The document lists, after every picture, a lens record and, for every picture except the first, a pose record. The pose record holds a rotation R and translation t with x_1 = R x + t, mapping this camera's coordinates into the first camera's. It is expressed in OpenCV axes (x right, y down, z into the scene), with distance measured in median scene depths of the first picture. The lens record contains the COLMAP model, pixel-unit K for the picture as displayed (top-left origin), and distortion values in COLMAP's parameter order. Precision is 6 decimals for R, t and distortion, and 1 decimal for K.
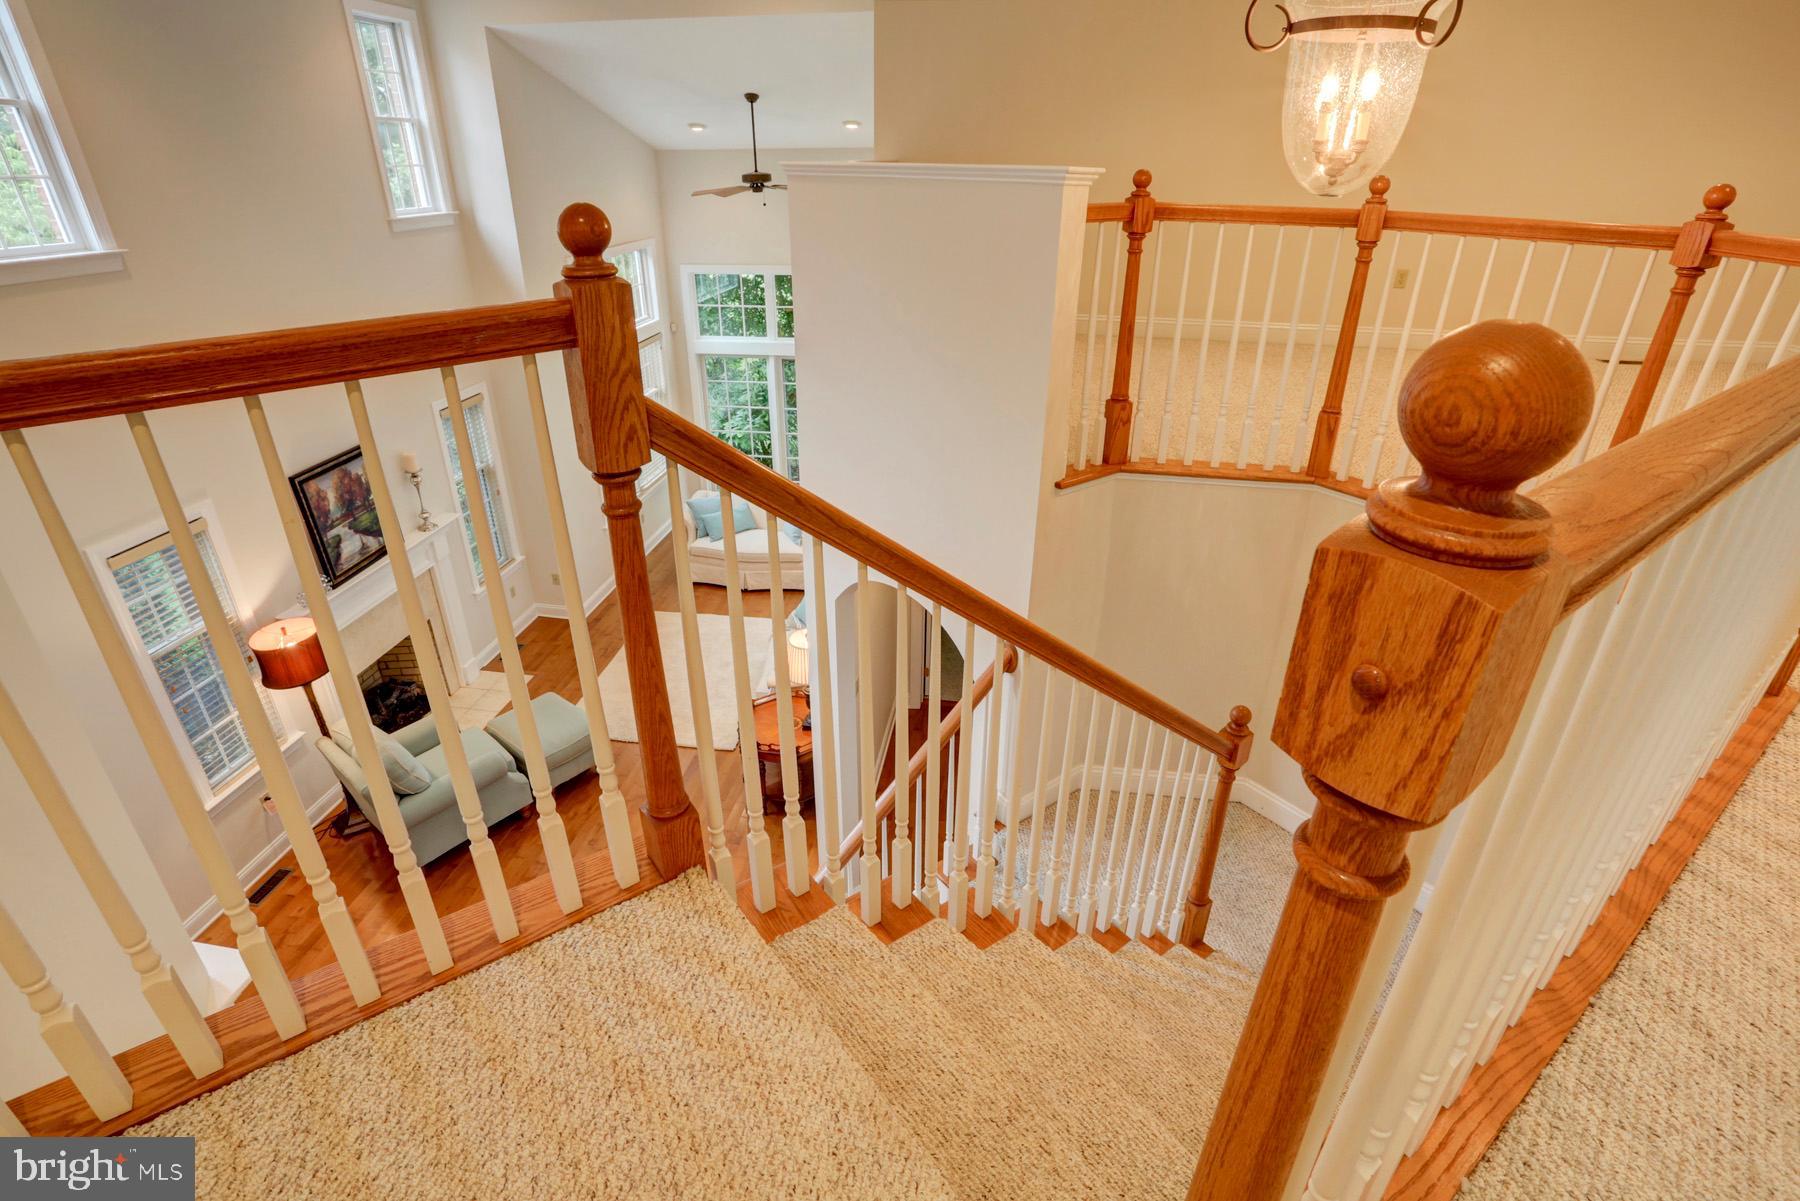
lens RADIAL K [[878.1, 0, 889.0], [0, 878.1, 598.7], [0, 0, 1]] dist [-0.068595, 0.025967]
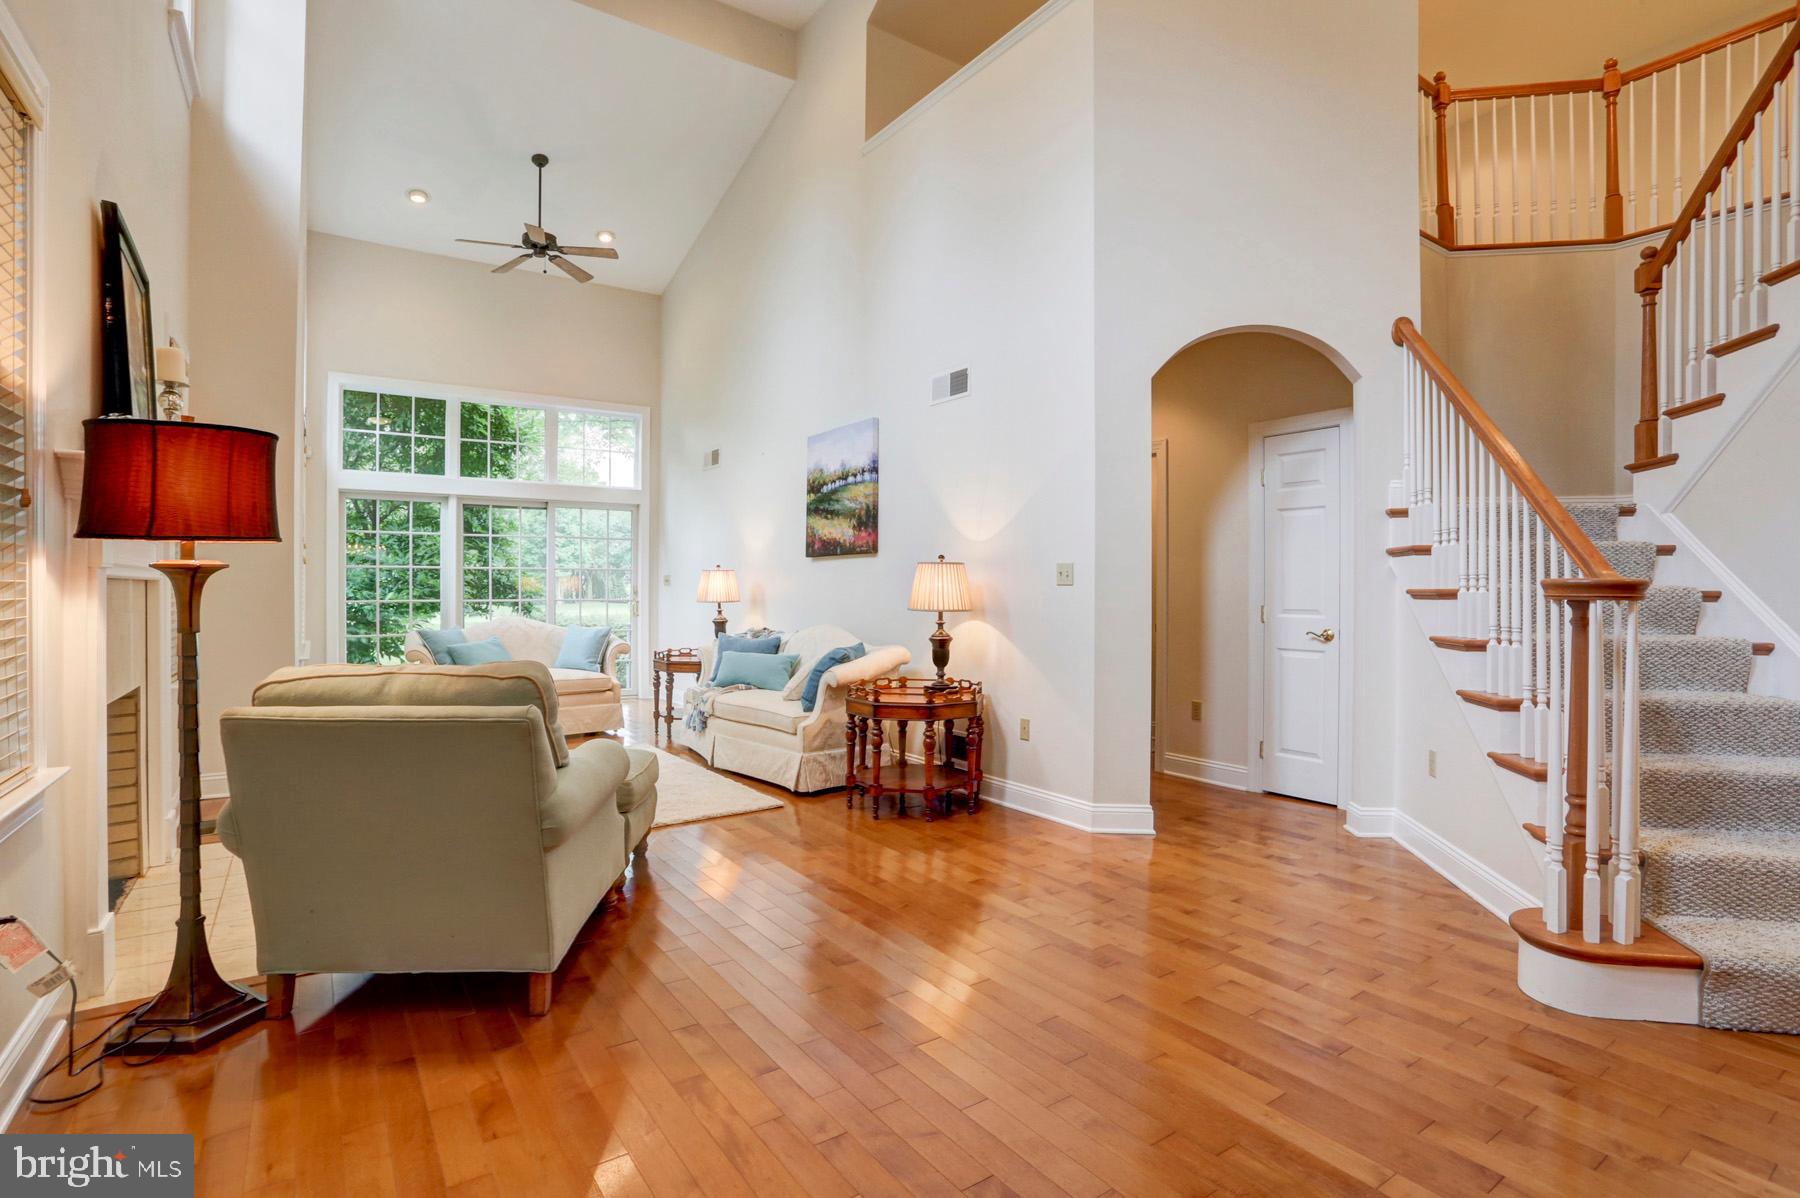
lens RADIAL K [[874.5, 0, 901.2], [0, 874.5, 581.1], [0, 0, 1]] dist [-0.025760, 0.000136]
pose [[0.719918, 0.008723, 0.694004, -1.423638], [0.316796, 0.885554, -0.339755, 0.679087], [-0.617542, 0.464454, 0.634763, 1.059244]]
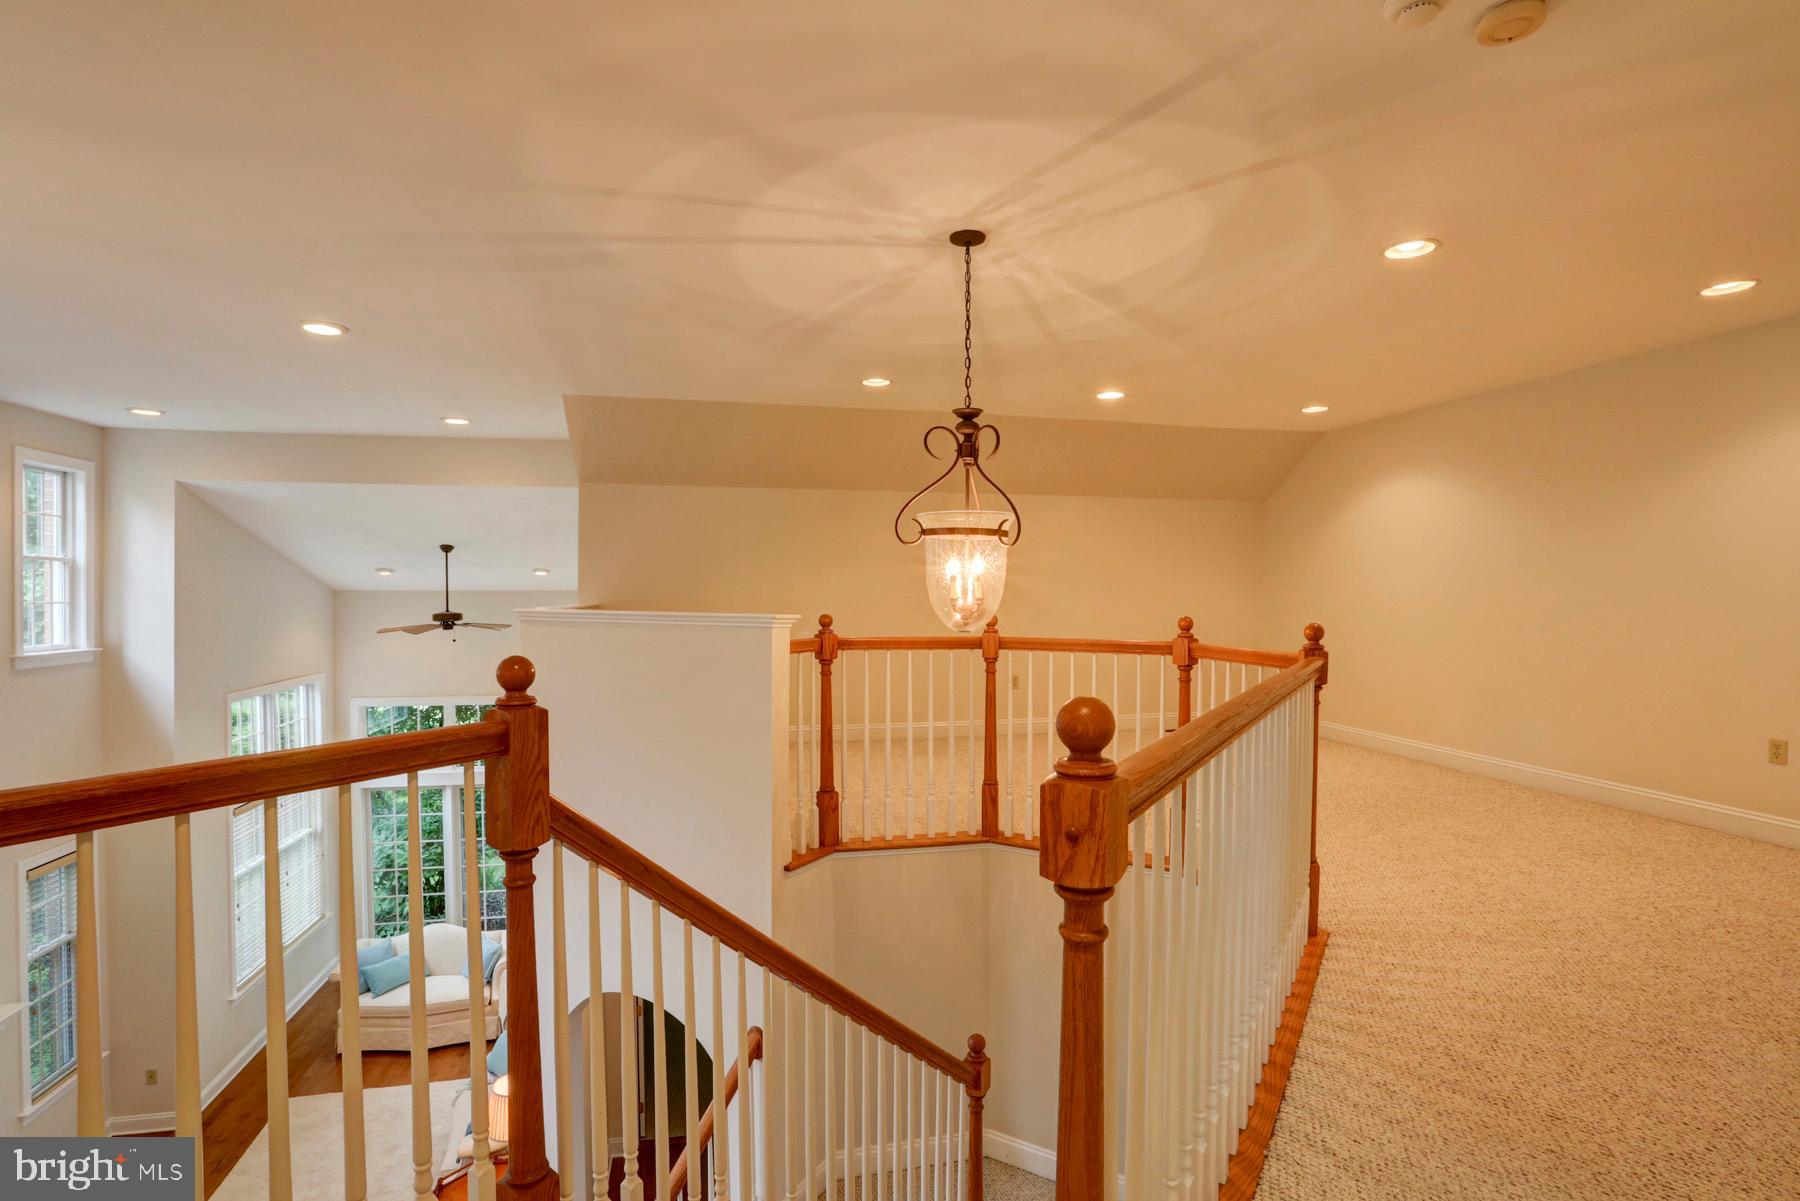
lens RADIAL K [[878.1, 0, 889.0], [0, 878.1, 598.7], [0, 0, 1]] dist [-0.068595, 0.025967]
pose [[0.929114, -0.001494, 0.369792, -0.120326], [0.167664, 0.893002, -0.417654, 0.062089], [-0.329601, 0.450049, 0.829951, -0.171118]]
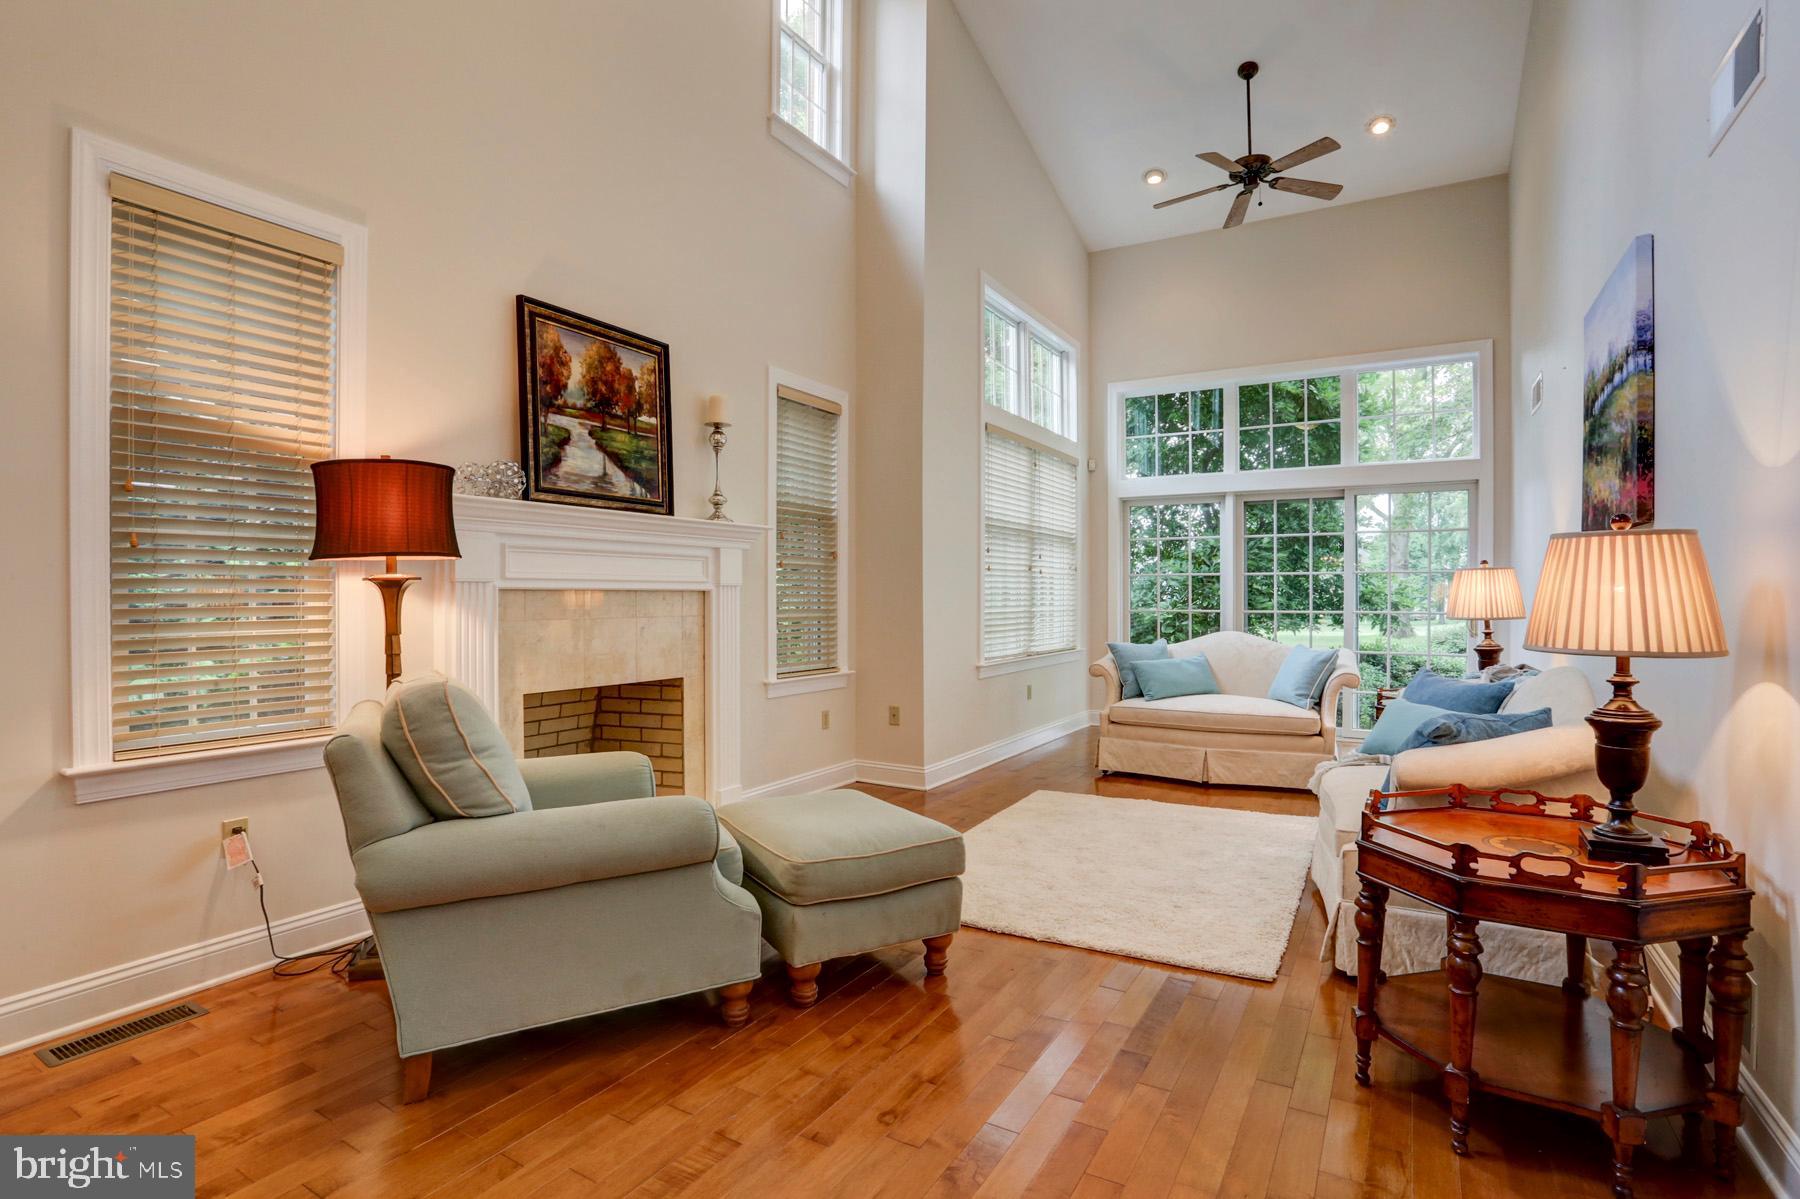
lens RADIAL K [[878.9, 0, 894.5], [0, 878.9, 601.2], [0, 0, 1]] dist [-0.049609, 0.000638]
pose [[0.930573, 0.003955, -0.366084, -0.471981], [-0.170138, 0.890076, -0.422869, 0.518708], [0.324170, 0.455796, 0.828953, 1.365446]]
